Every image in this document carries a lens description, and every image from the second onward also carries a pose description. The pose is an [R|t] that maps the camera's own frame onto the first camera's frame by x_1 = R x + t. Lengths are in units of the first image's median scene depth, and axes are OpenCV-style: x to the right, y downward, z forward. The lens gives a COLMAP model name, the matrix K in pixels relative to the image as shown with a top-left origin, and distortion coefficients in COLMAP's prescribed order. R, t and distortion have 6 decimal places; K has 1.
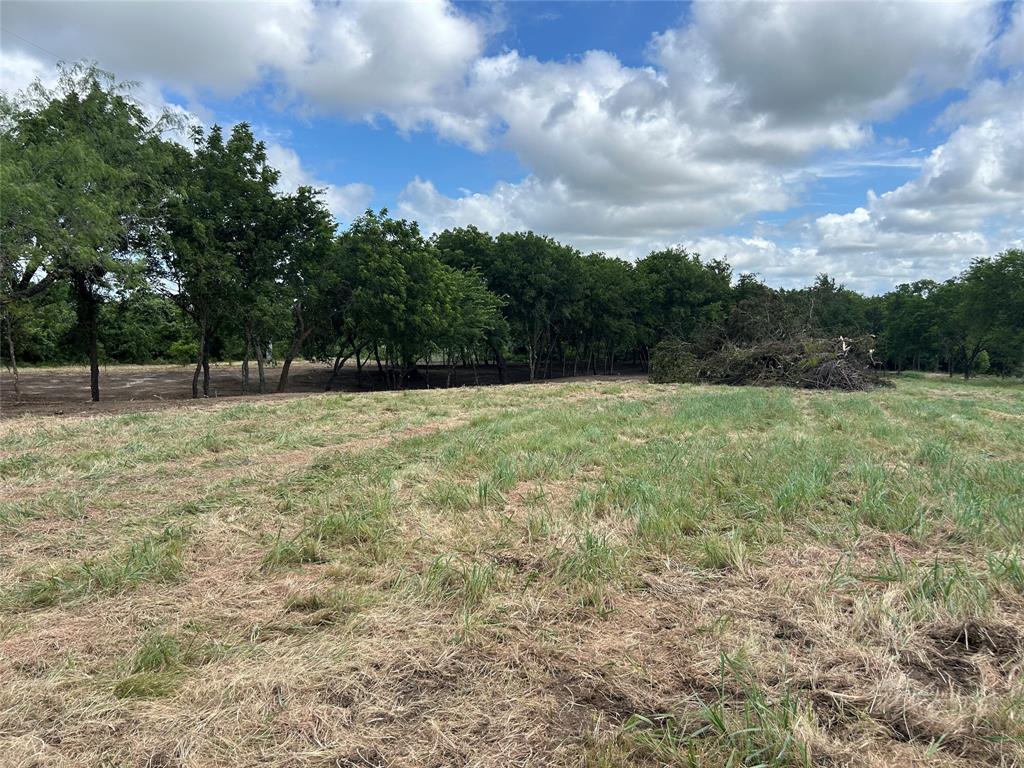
lens RADIAL K [[776.6, 0, 512.3], [0, 776.6, 384.4], [0, 0, 1]] dist [0.005354, -0.001207]
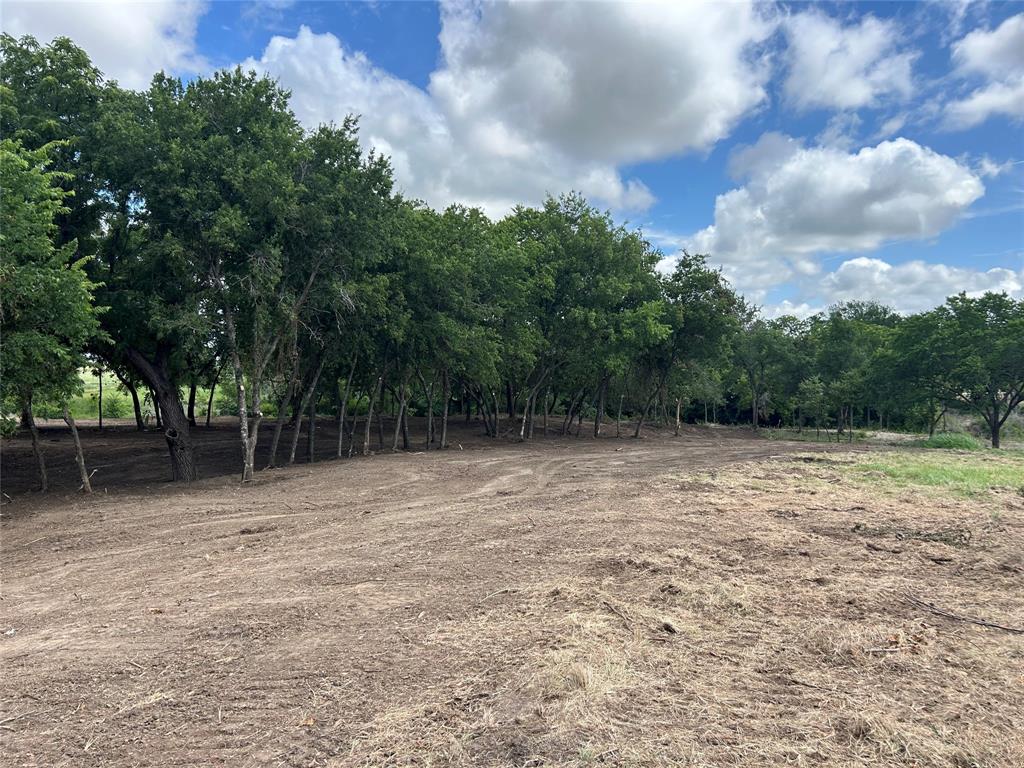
lens RADIAL K [[776.6, 0, 512.9], [0, 776.6, 385.6], [0, 0, 1]] dist [0.005354, -0.001207]
pose [[0.963328, 0.005555, 0.268269, 0.045531], [0.010350, 0.998272, -0.057837, -0.025328], [-0.268126, 0.058493, 0.961606, 0.590150]]
